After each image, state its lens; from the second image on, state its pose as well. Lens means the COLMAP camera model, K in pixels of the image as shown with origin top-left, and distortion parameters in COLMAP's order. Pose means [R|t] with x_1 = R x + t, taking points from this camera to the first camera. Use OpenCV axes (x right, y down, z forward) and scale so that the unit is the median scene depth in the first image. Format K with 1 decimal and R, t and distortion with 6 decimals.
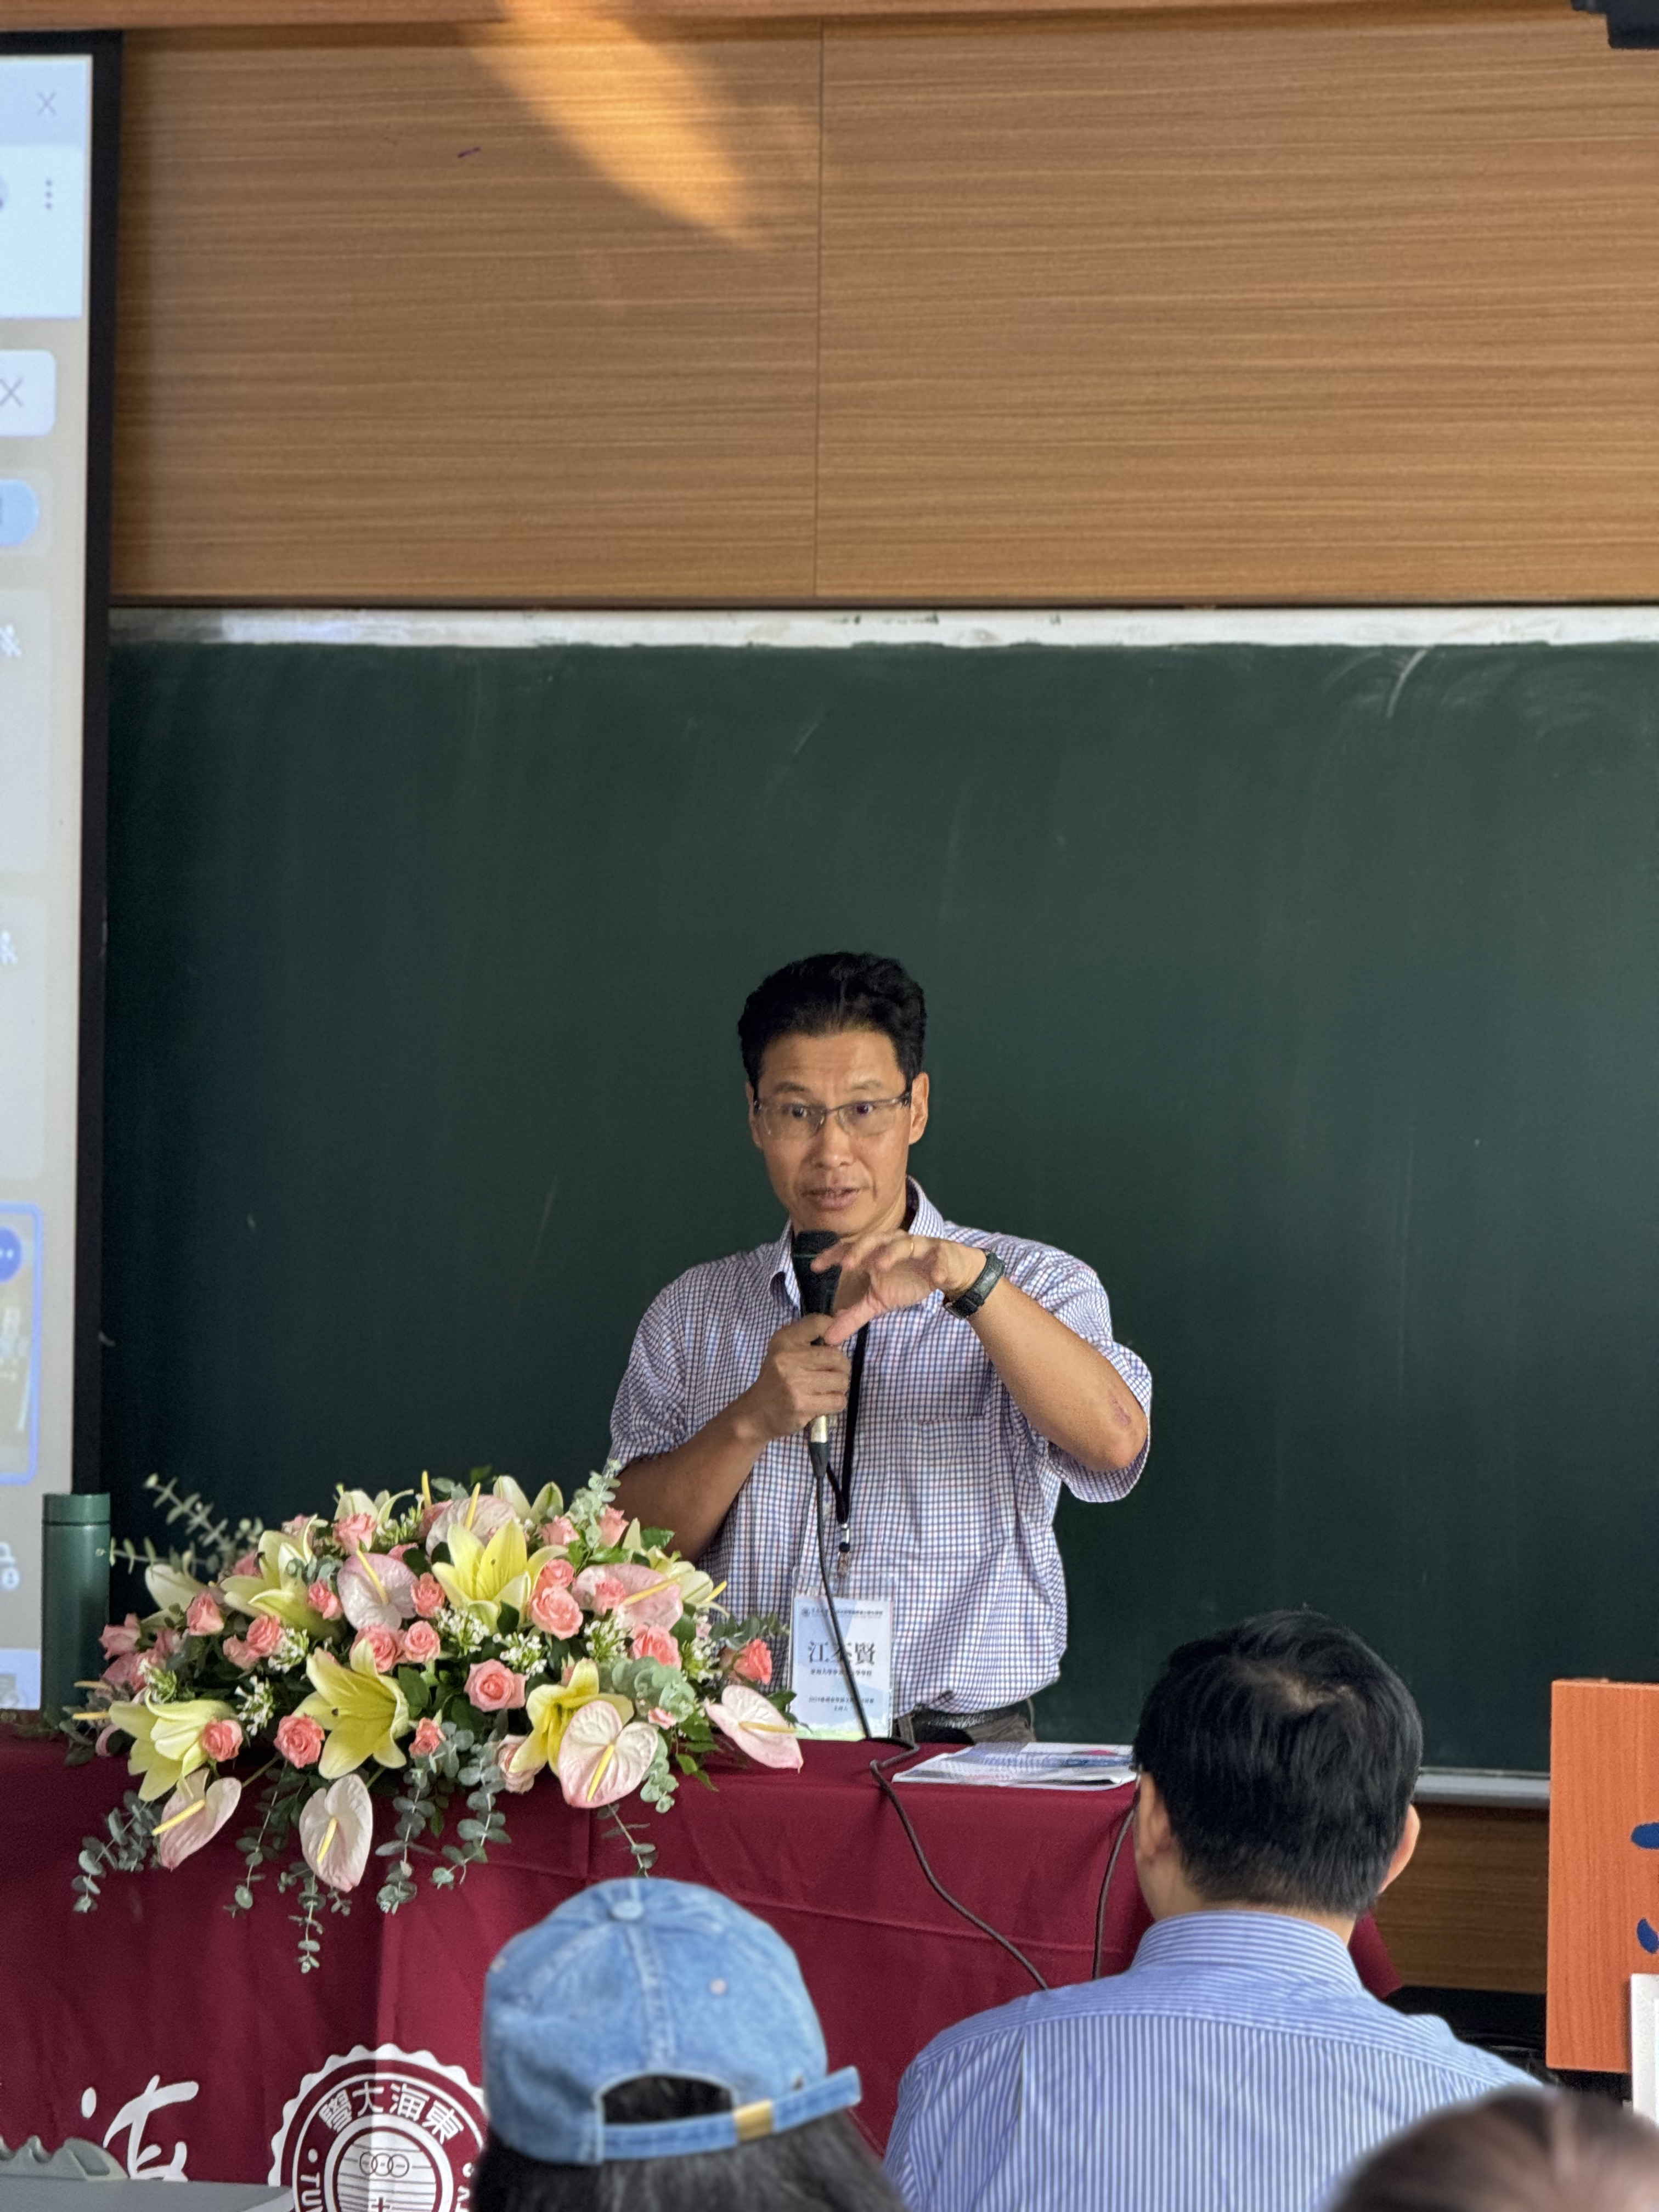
lens RADIAL K [[7734.5, 0, 829.5], [0, 7734.5, 1106.0], [0, 0, 1]] dist [0.494849, -11.758362]
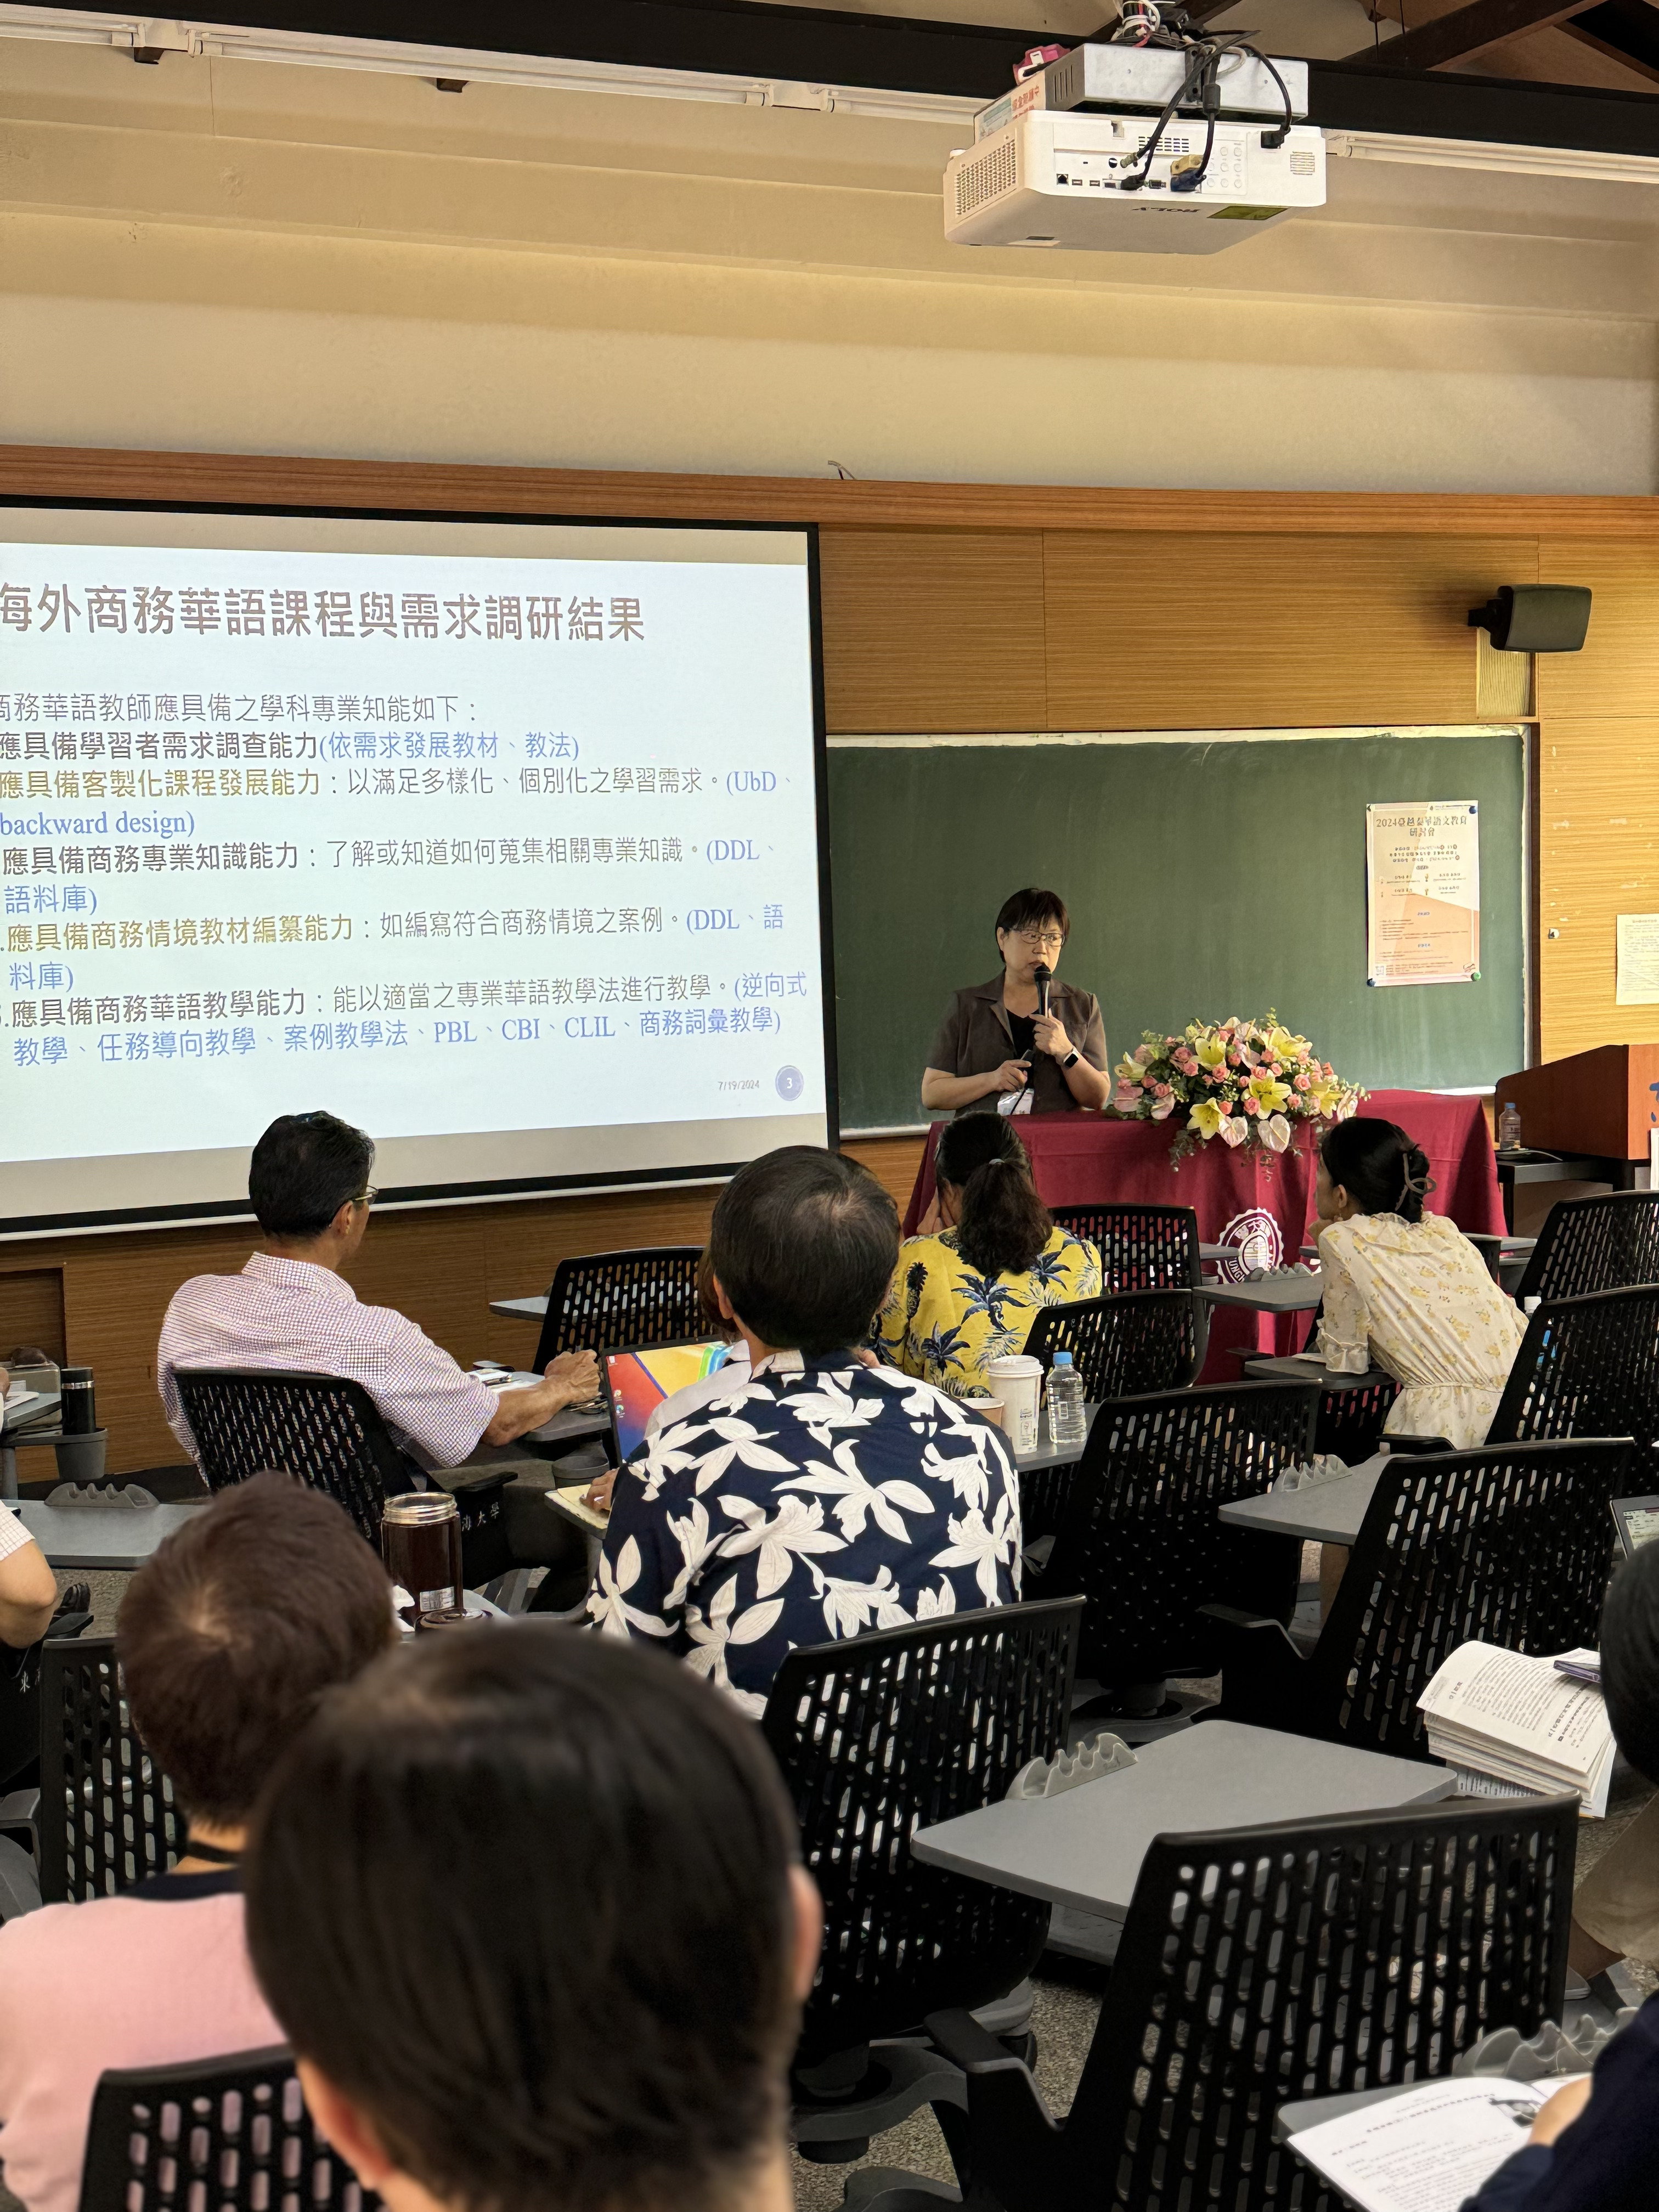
lens RADIAL K [[2787.7, 0, 829.5], [0, 2787.7, 1106.0], [0, 0, 1]] dist [0.004506, 0.001785]
pose [[0.749742, -0.094446, 0.654956, -0.895322], [0.058503, 0.995347, 0.076561, -0.010583], [-0.659139, -0.019084, 0.751779, 0.305661]]
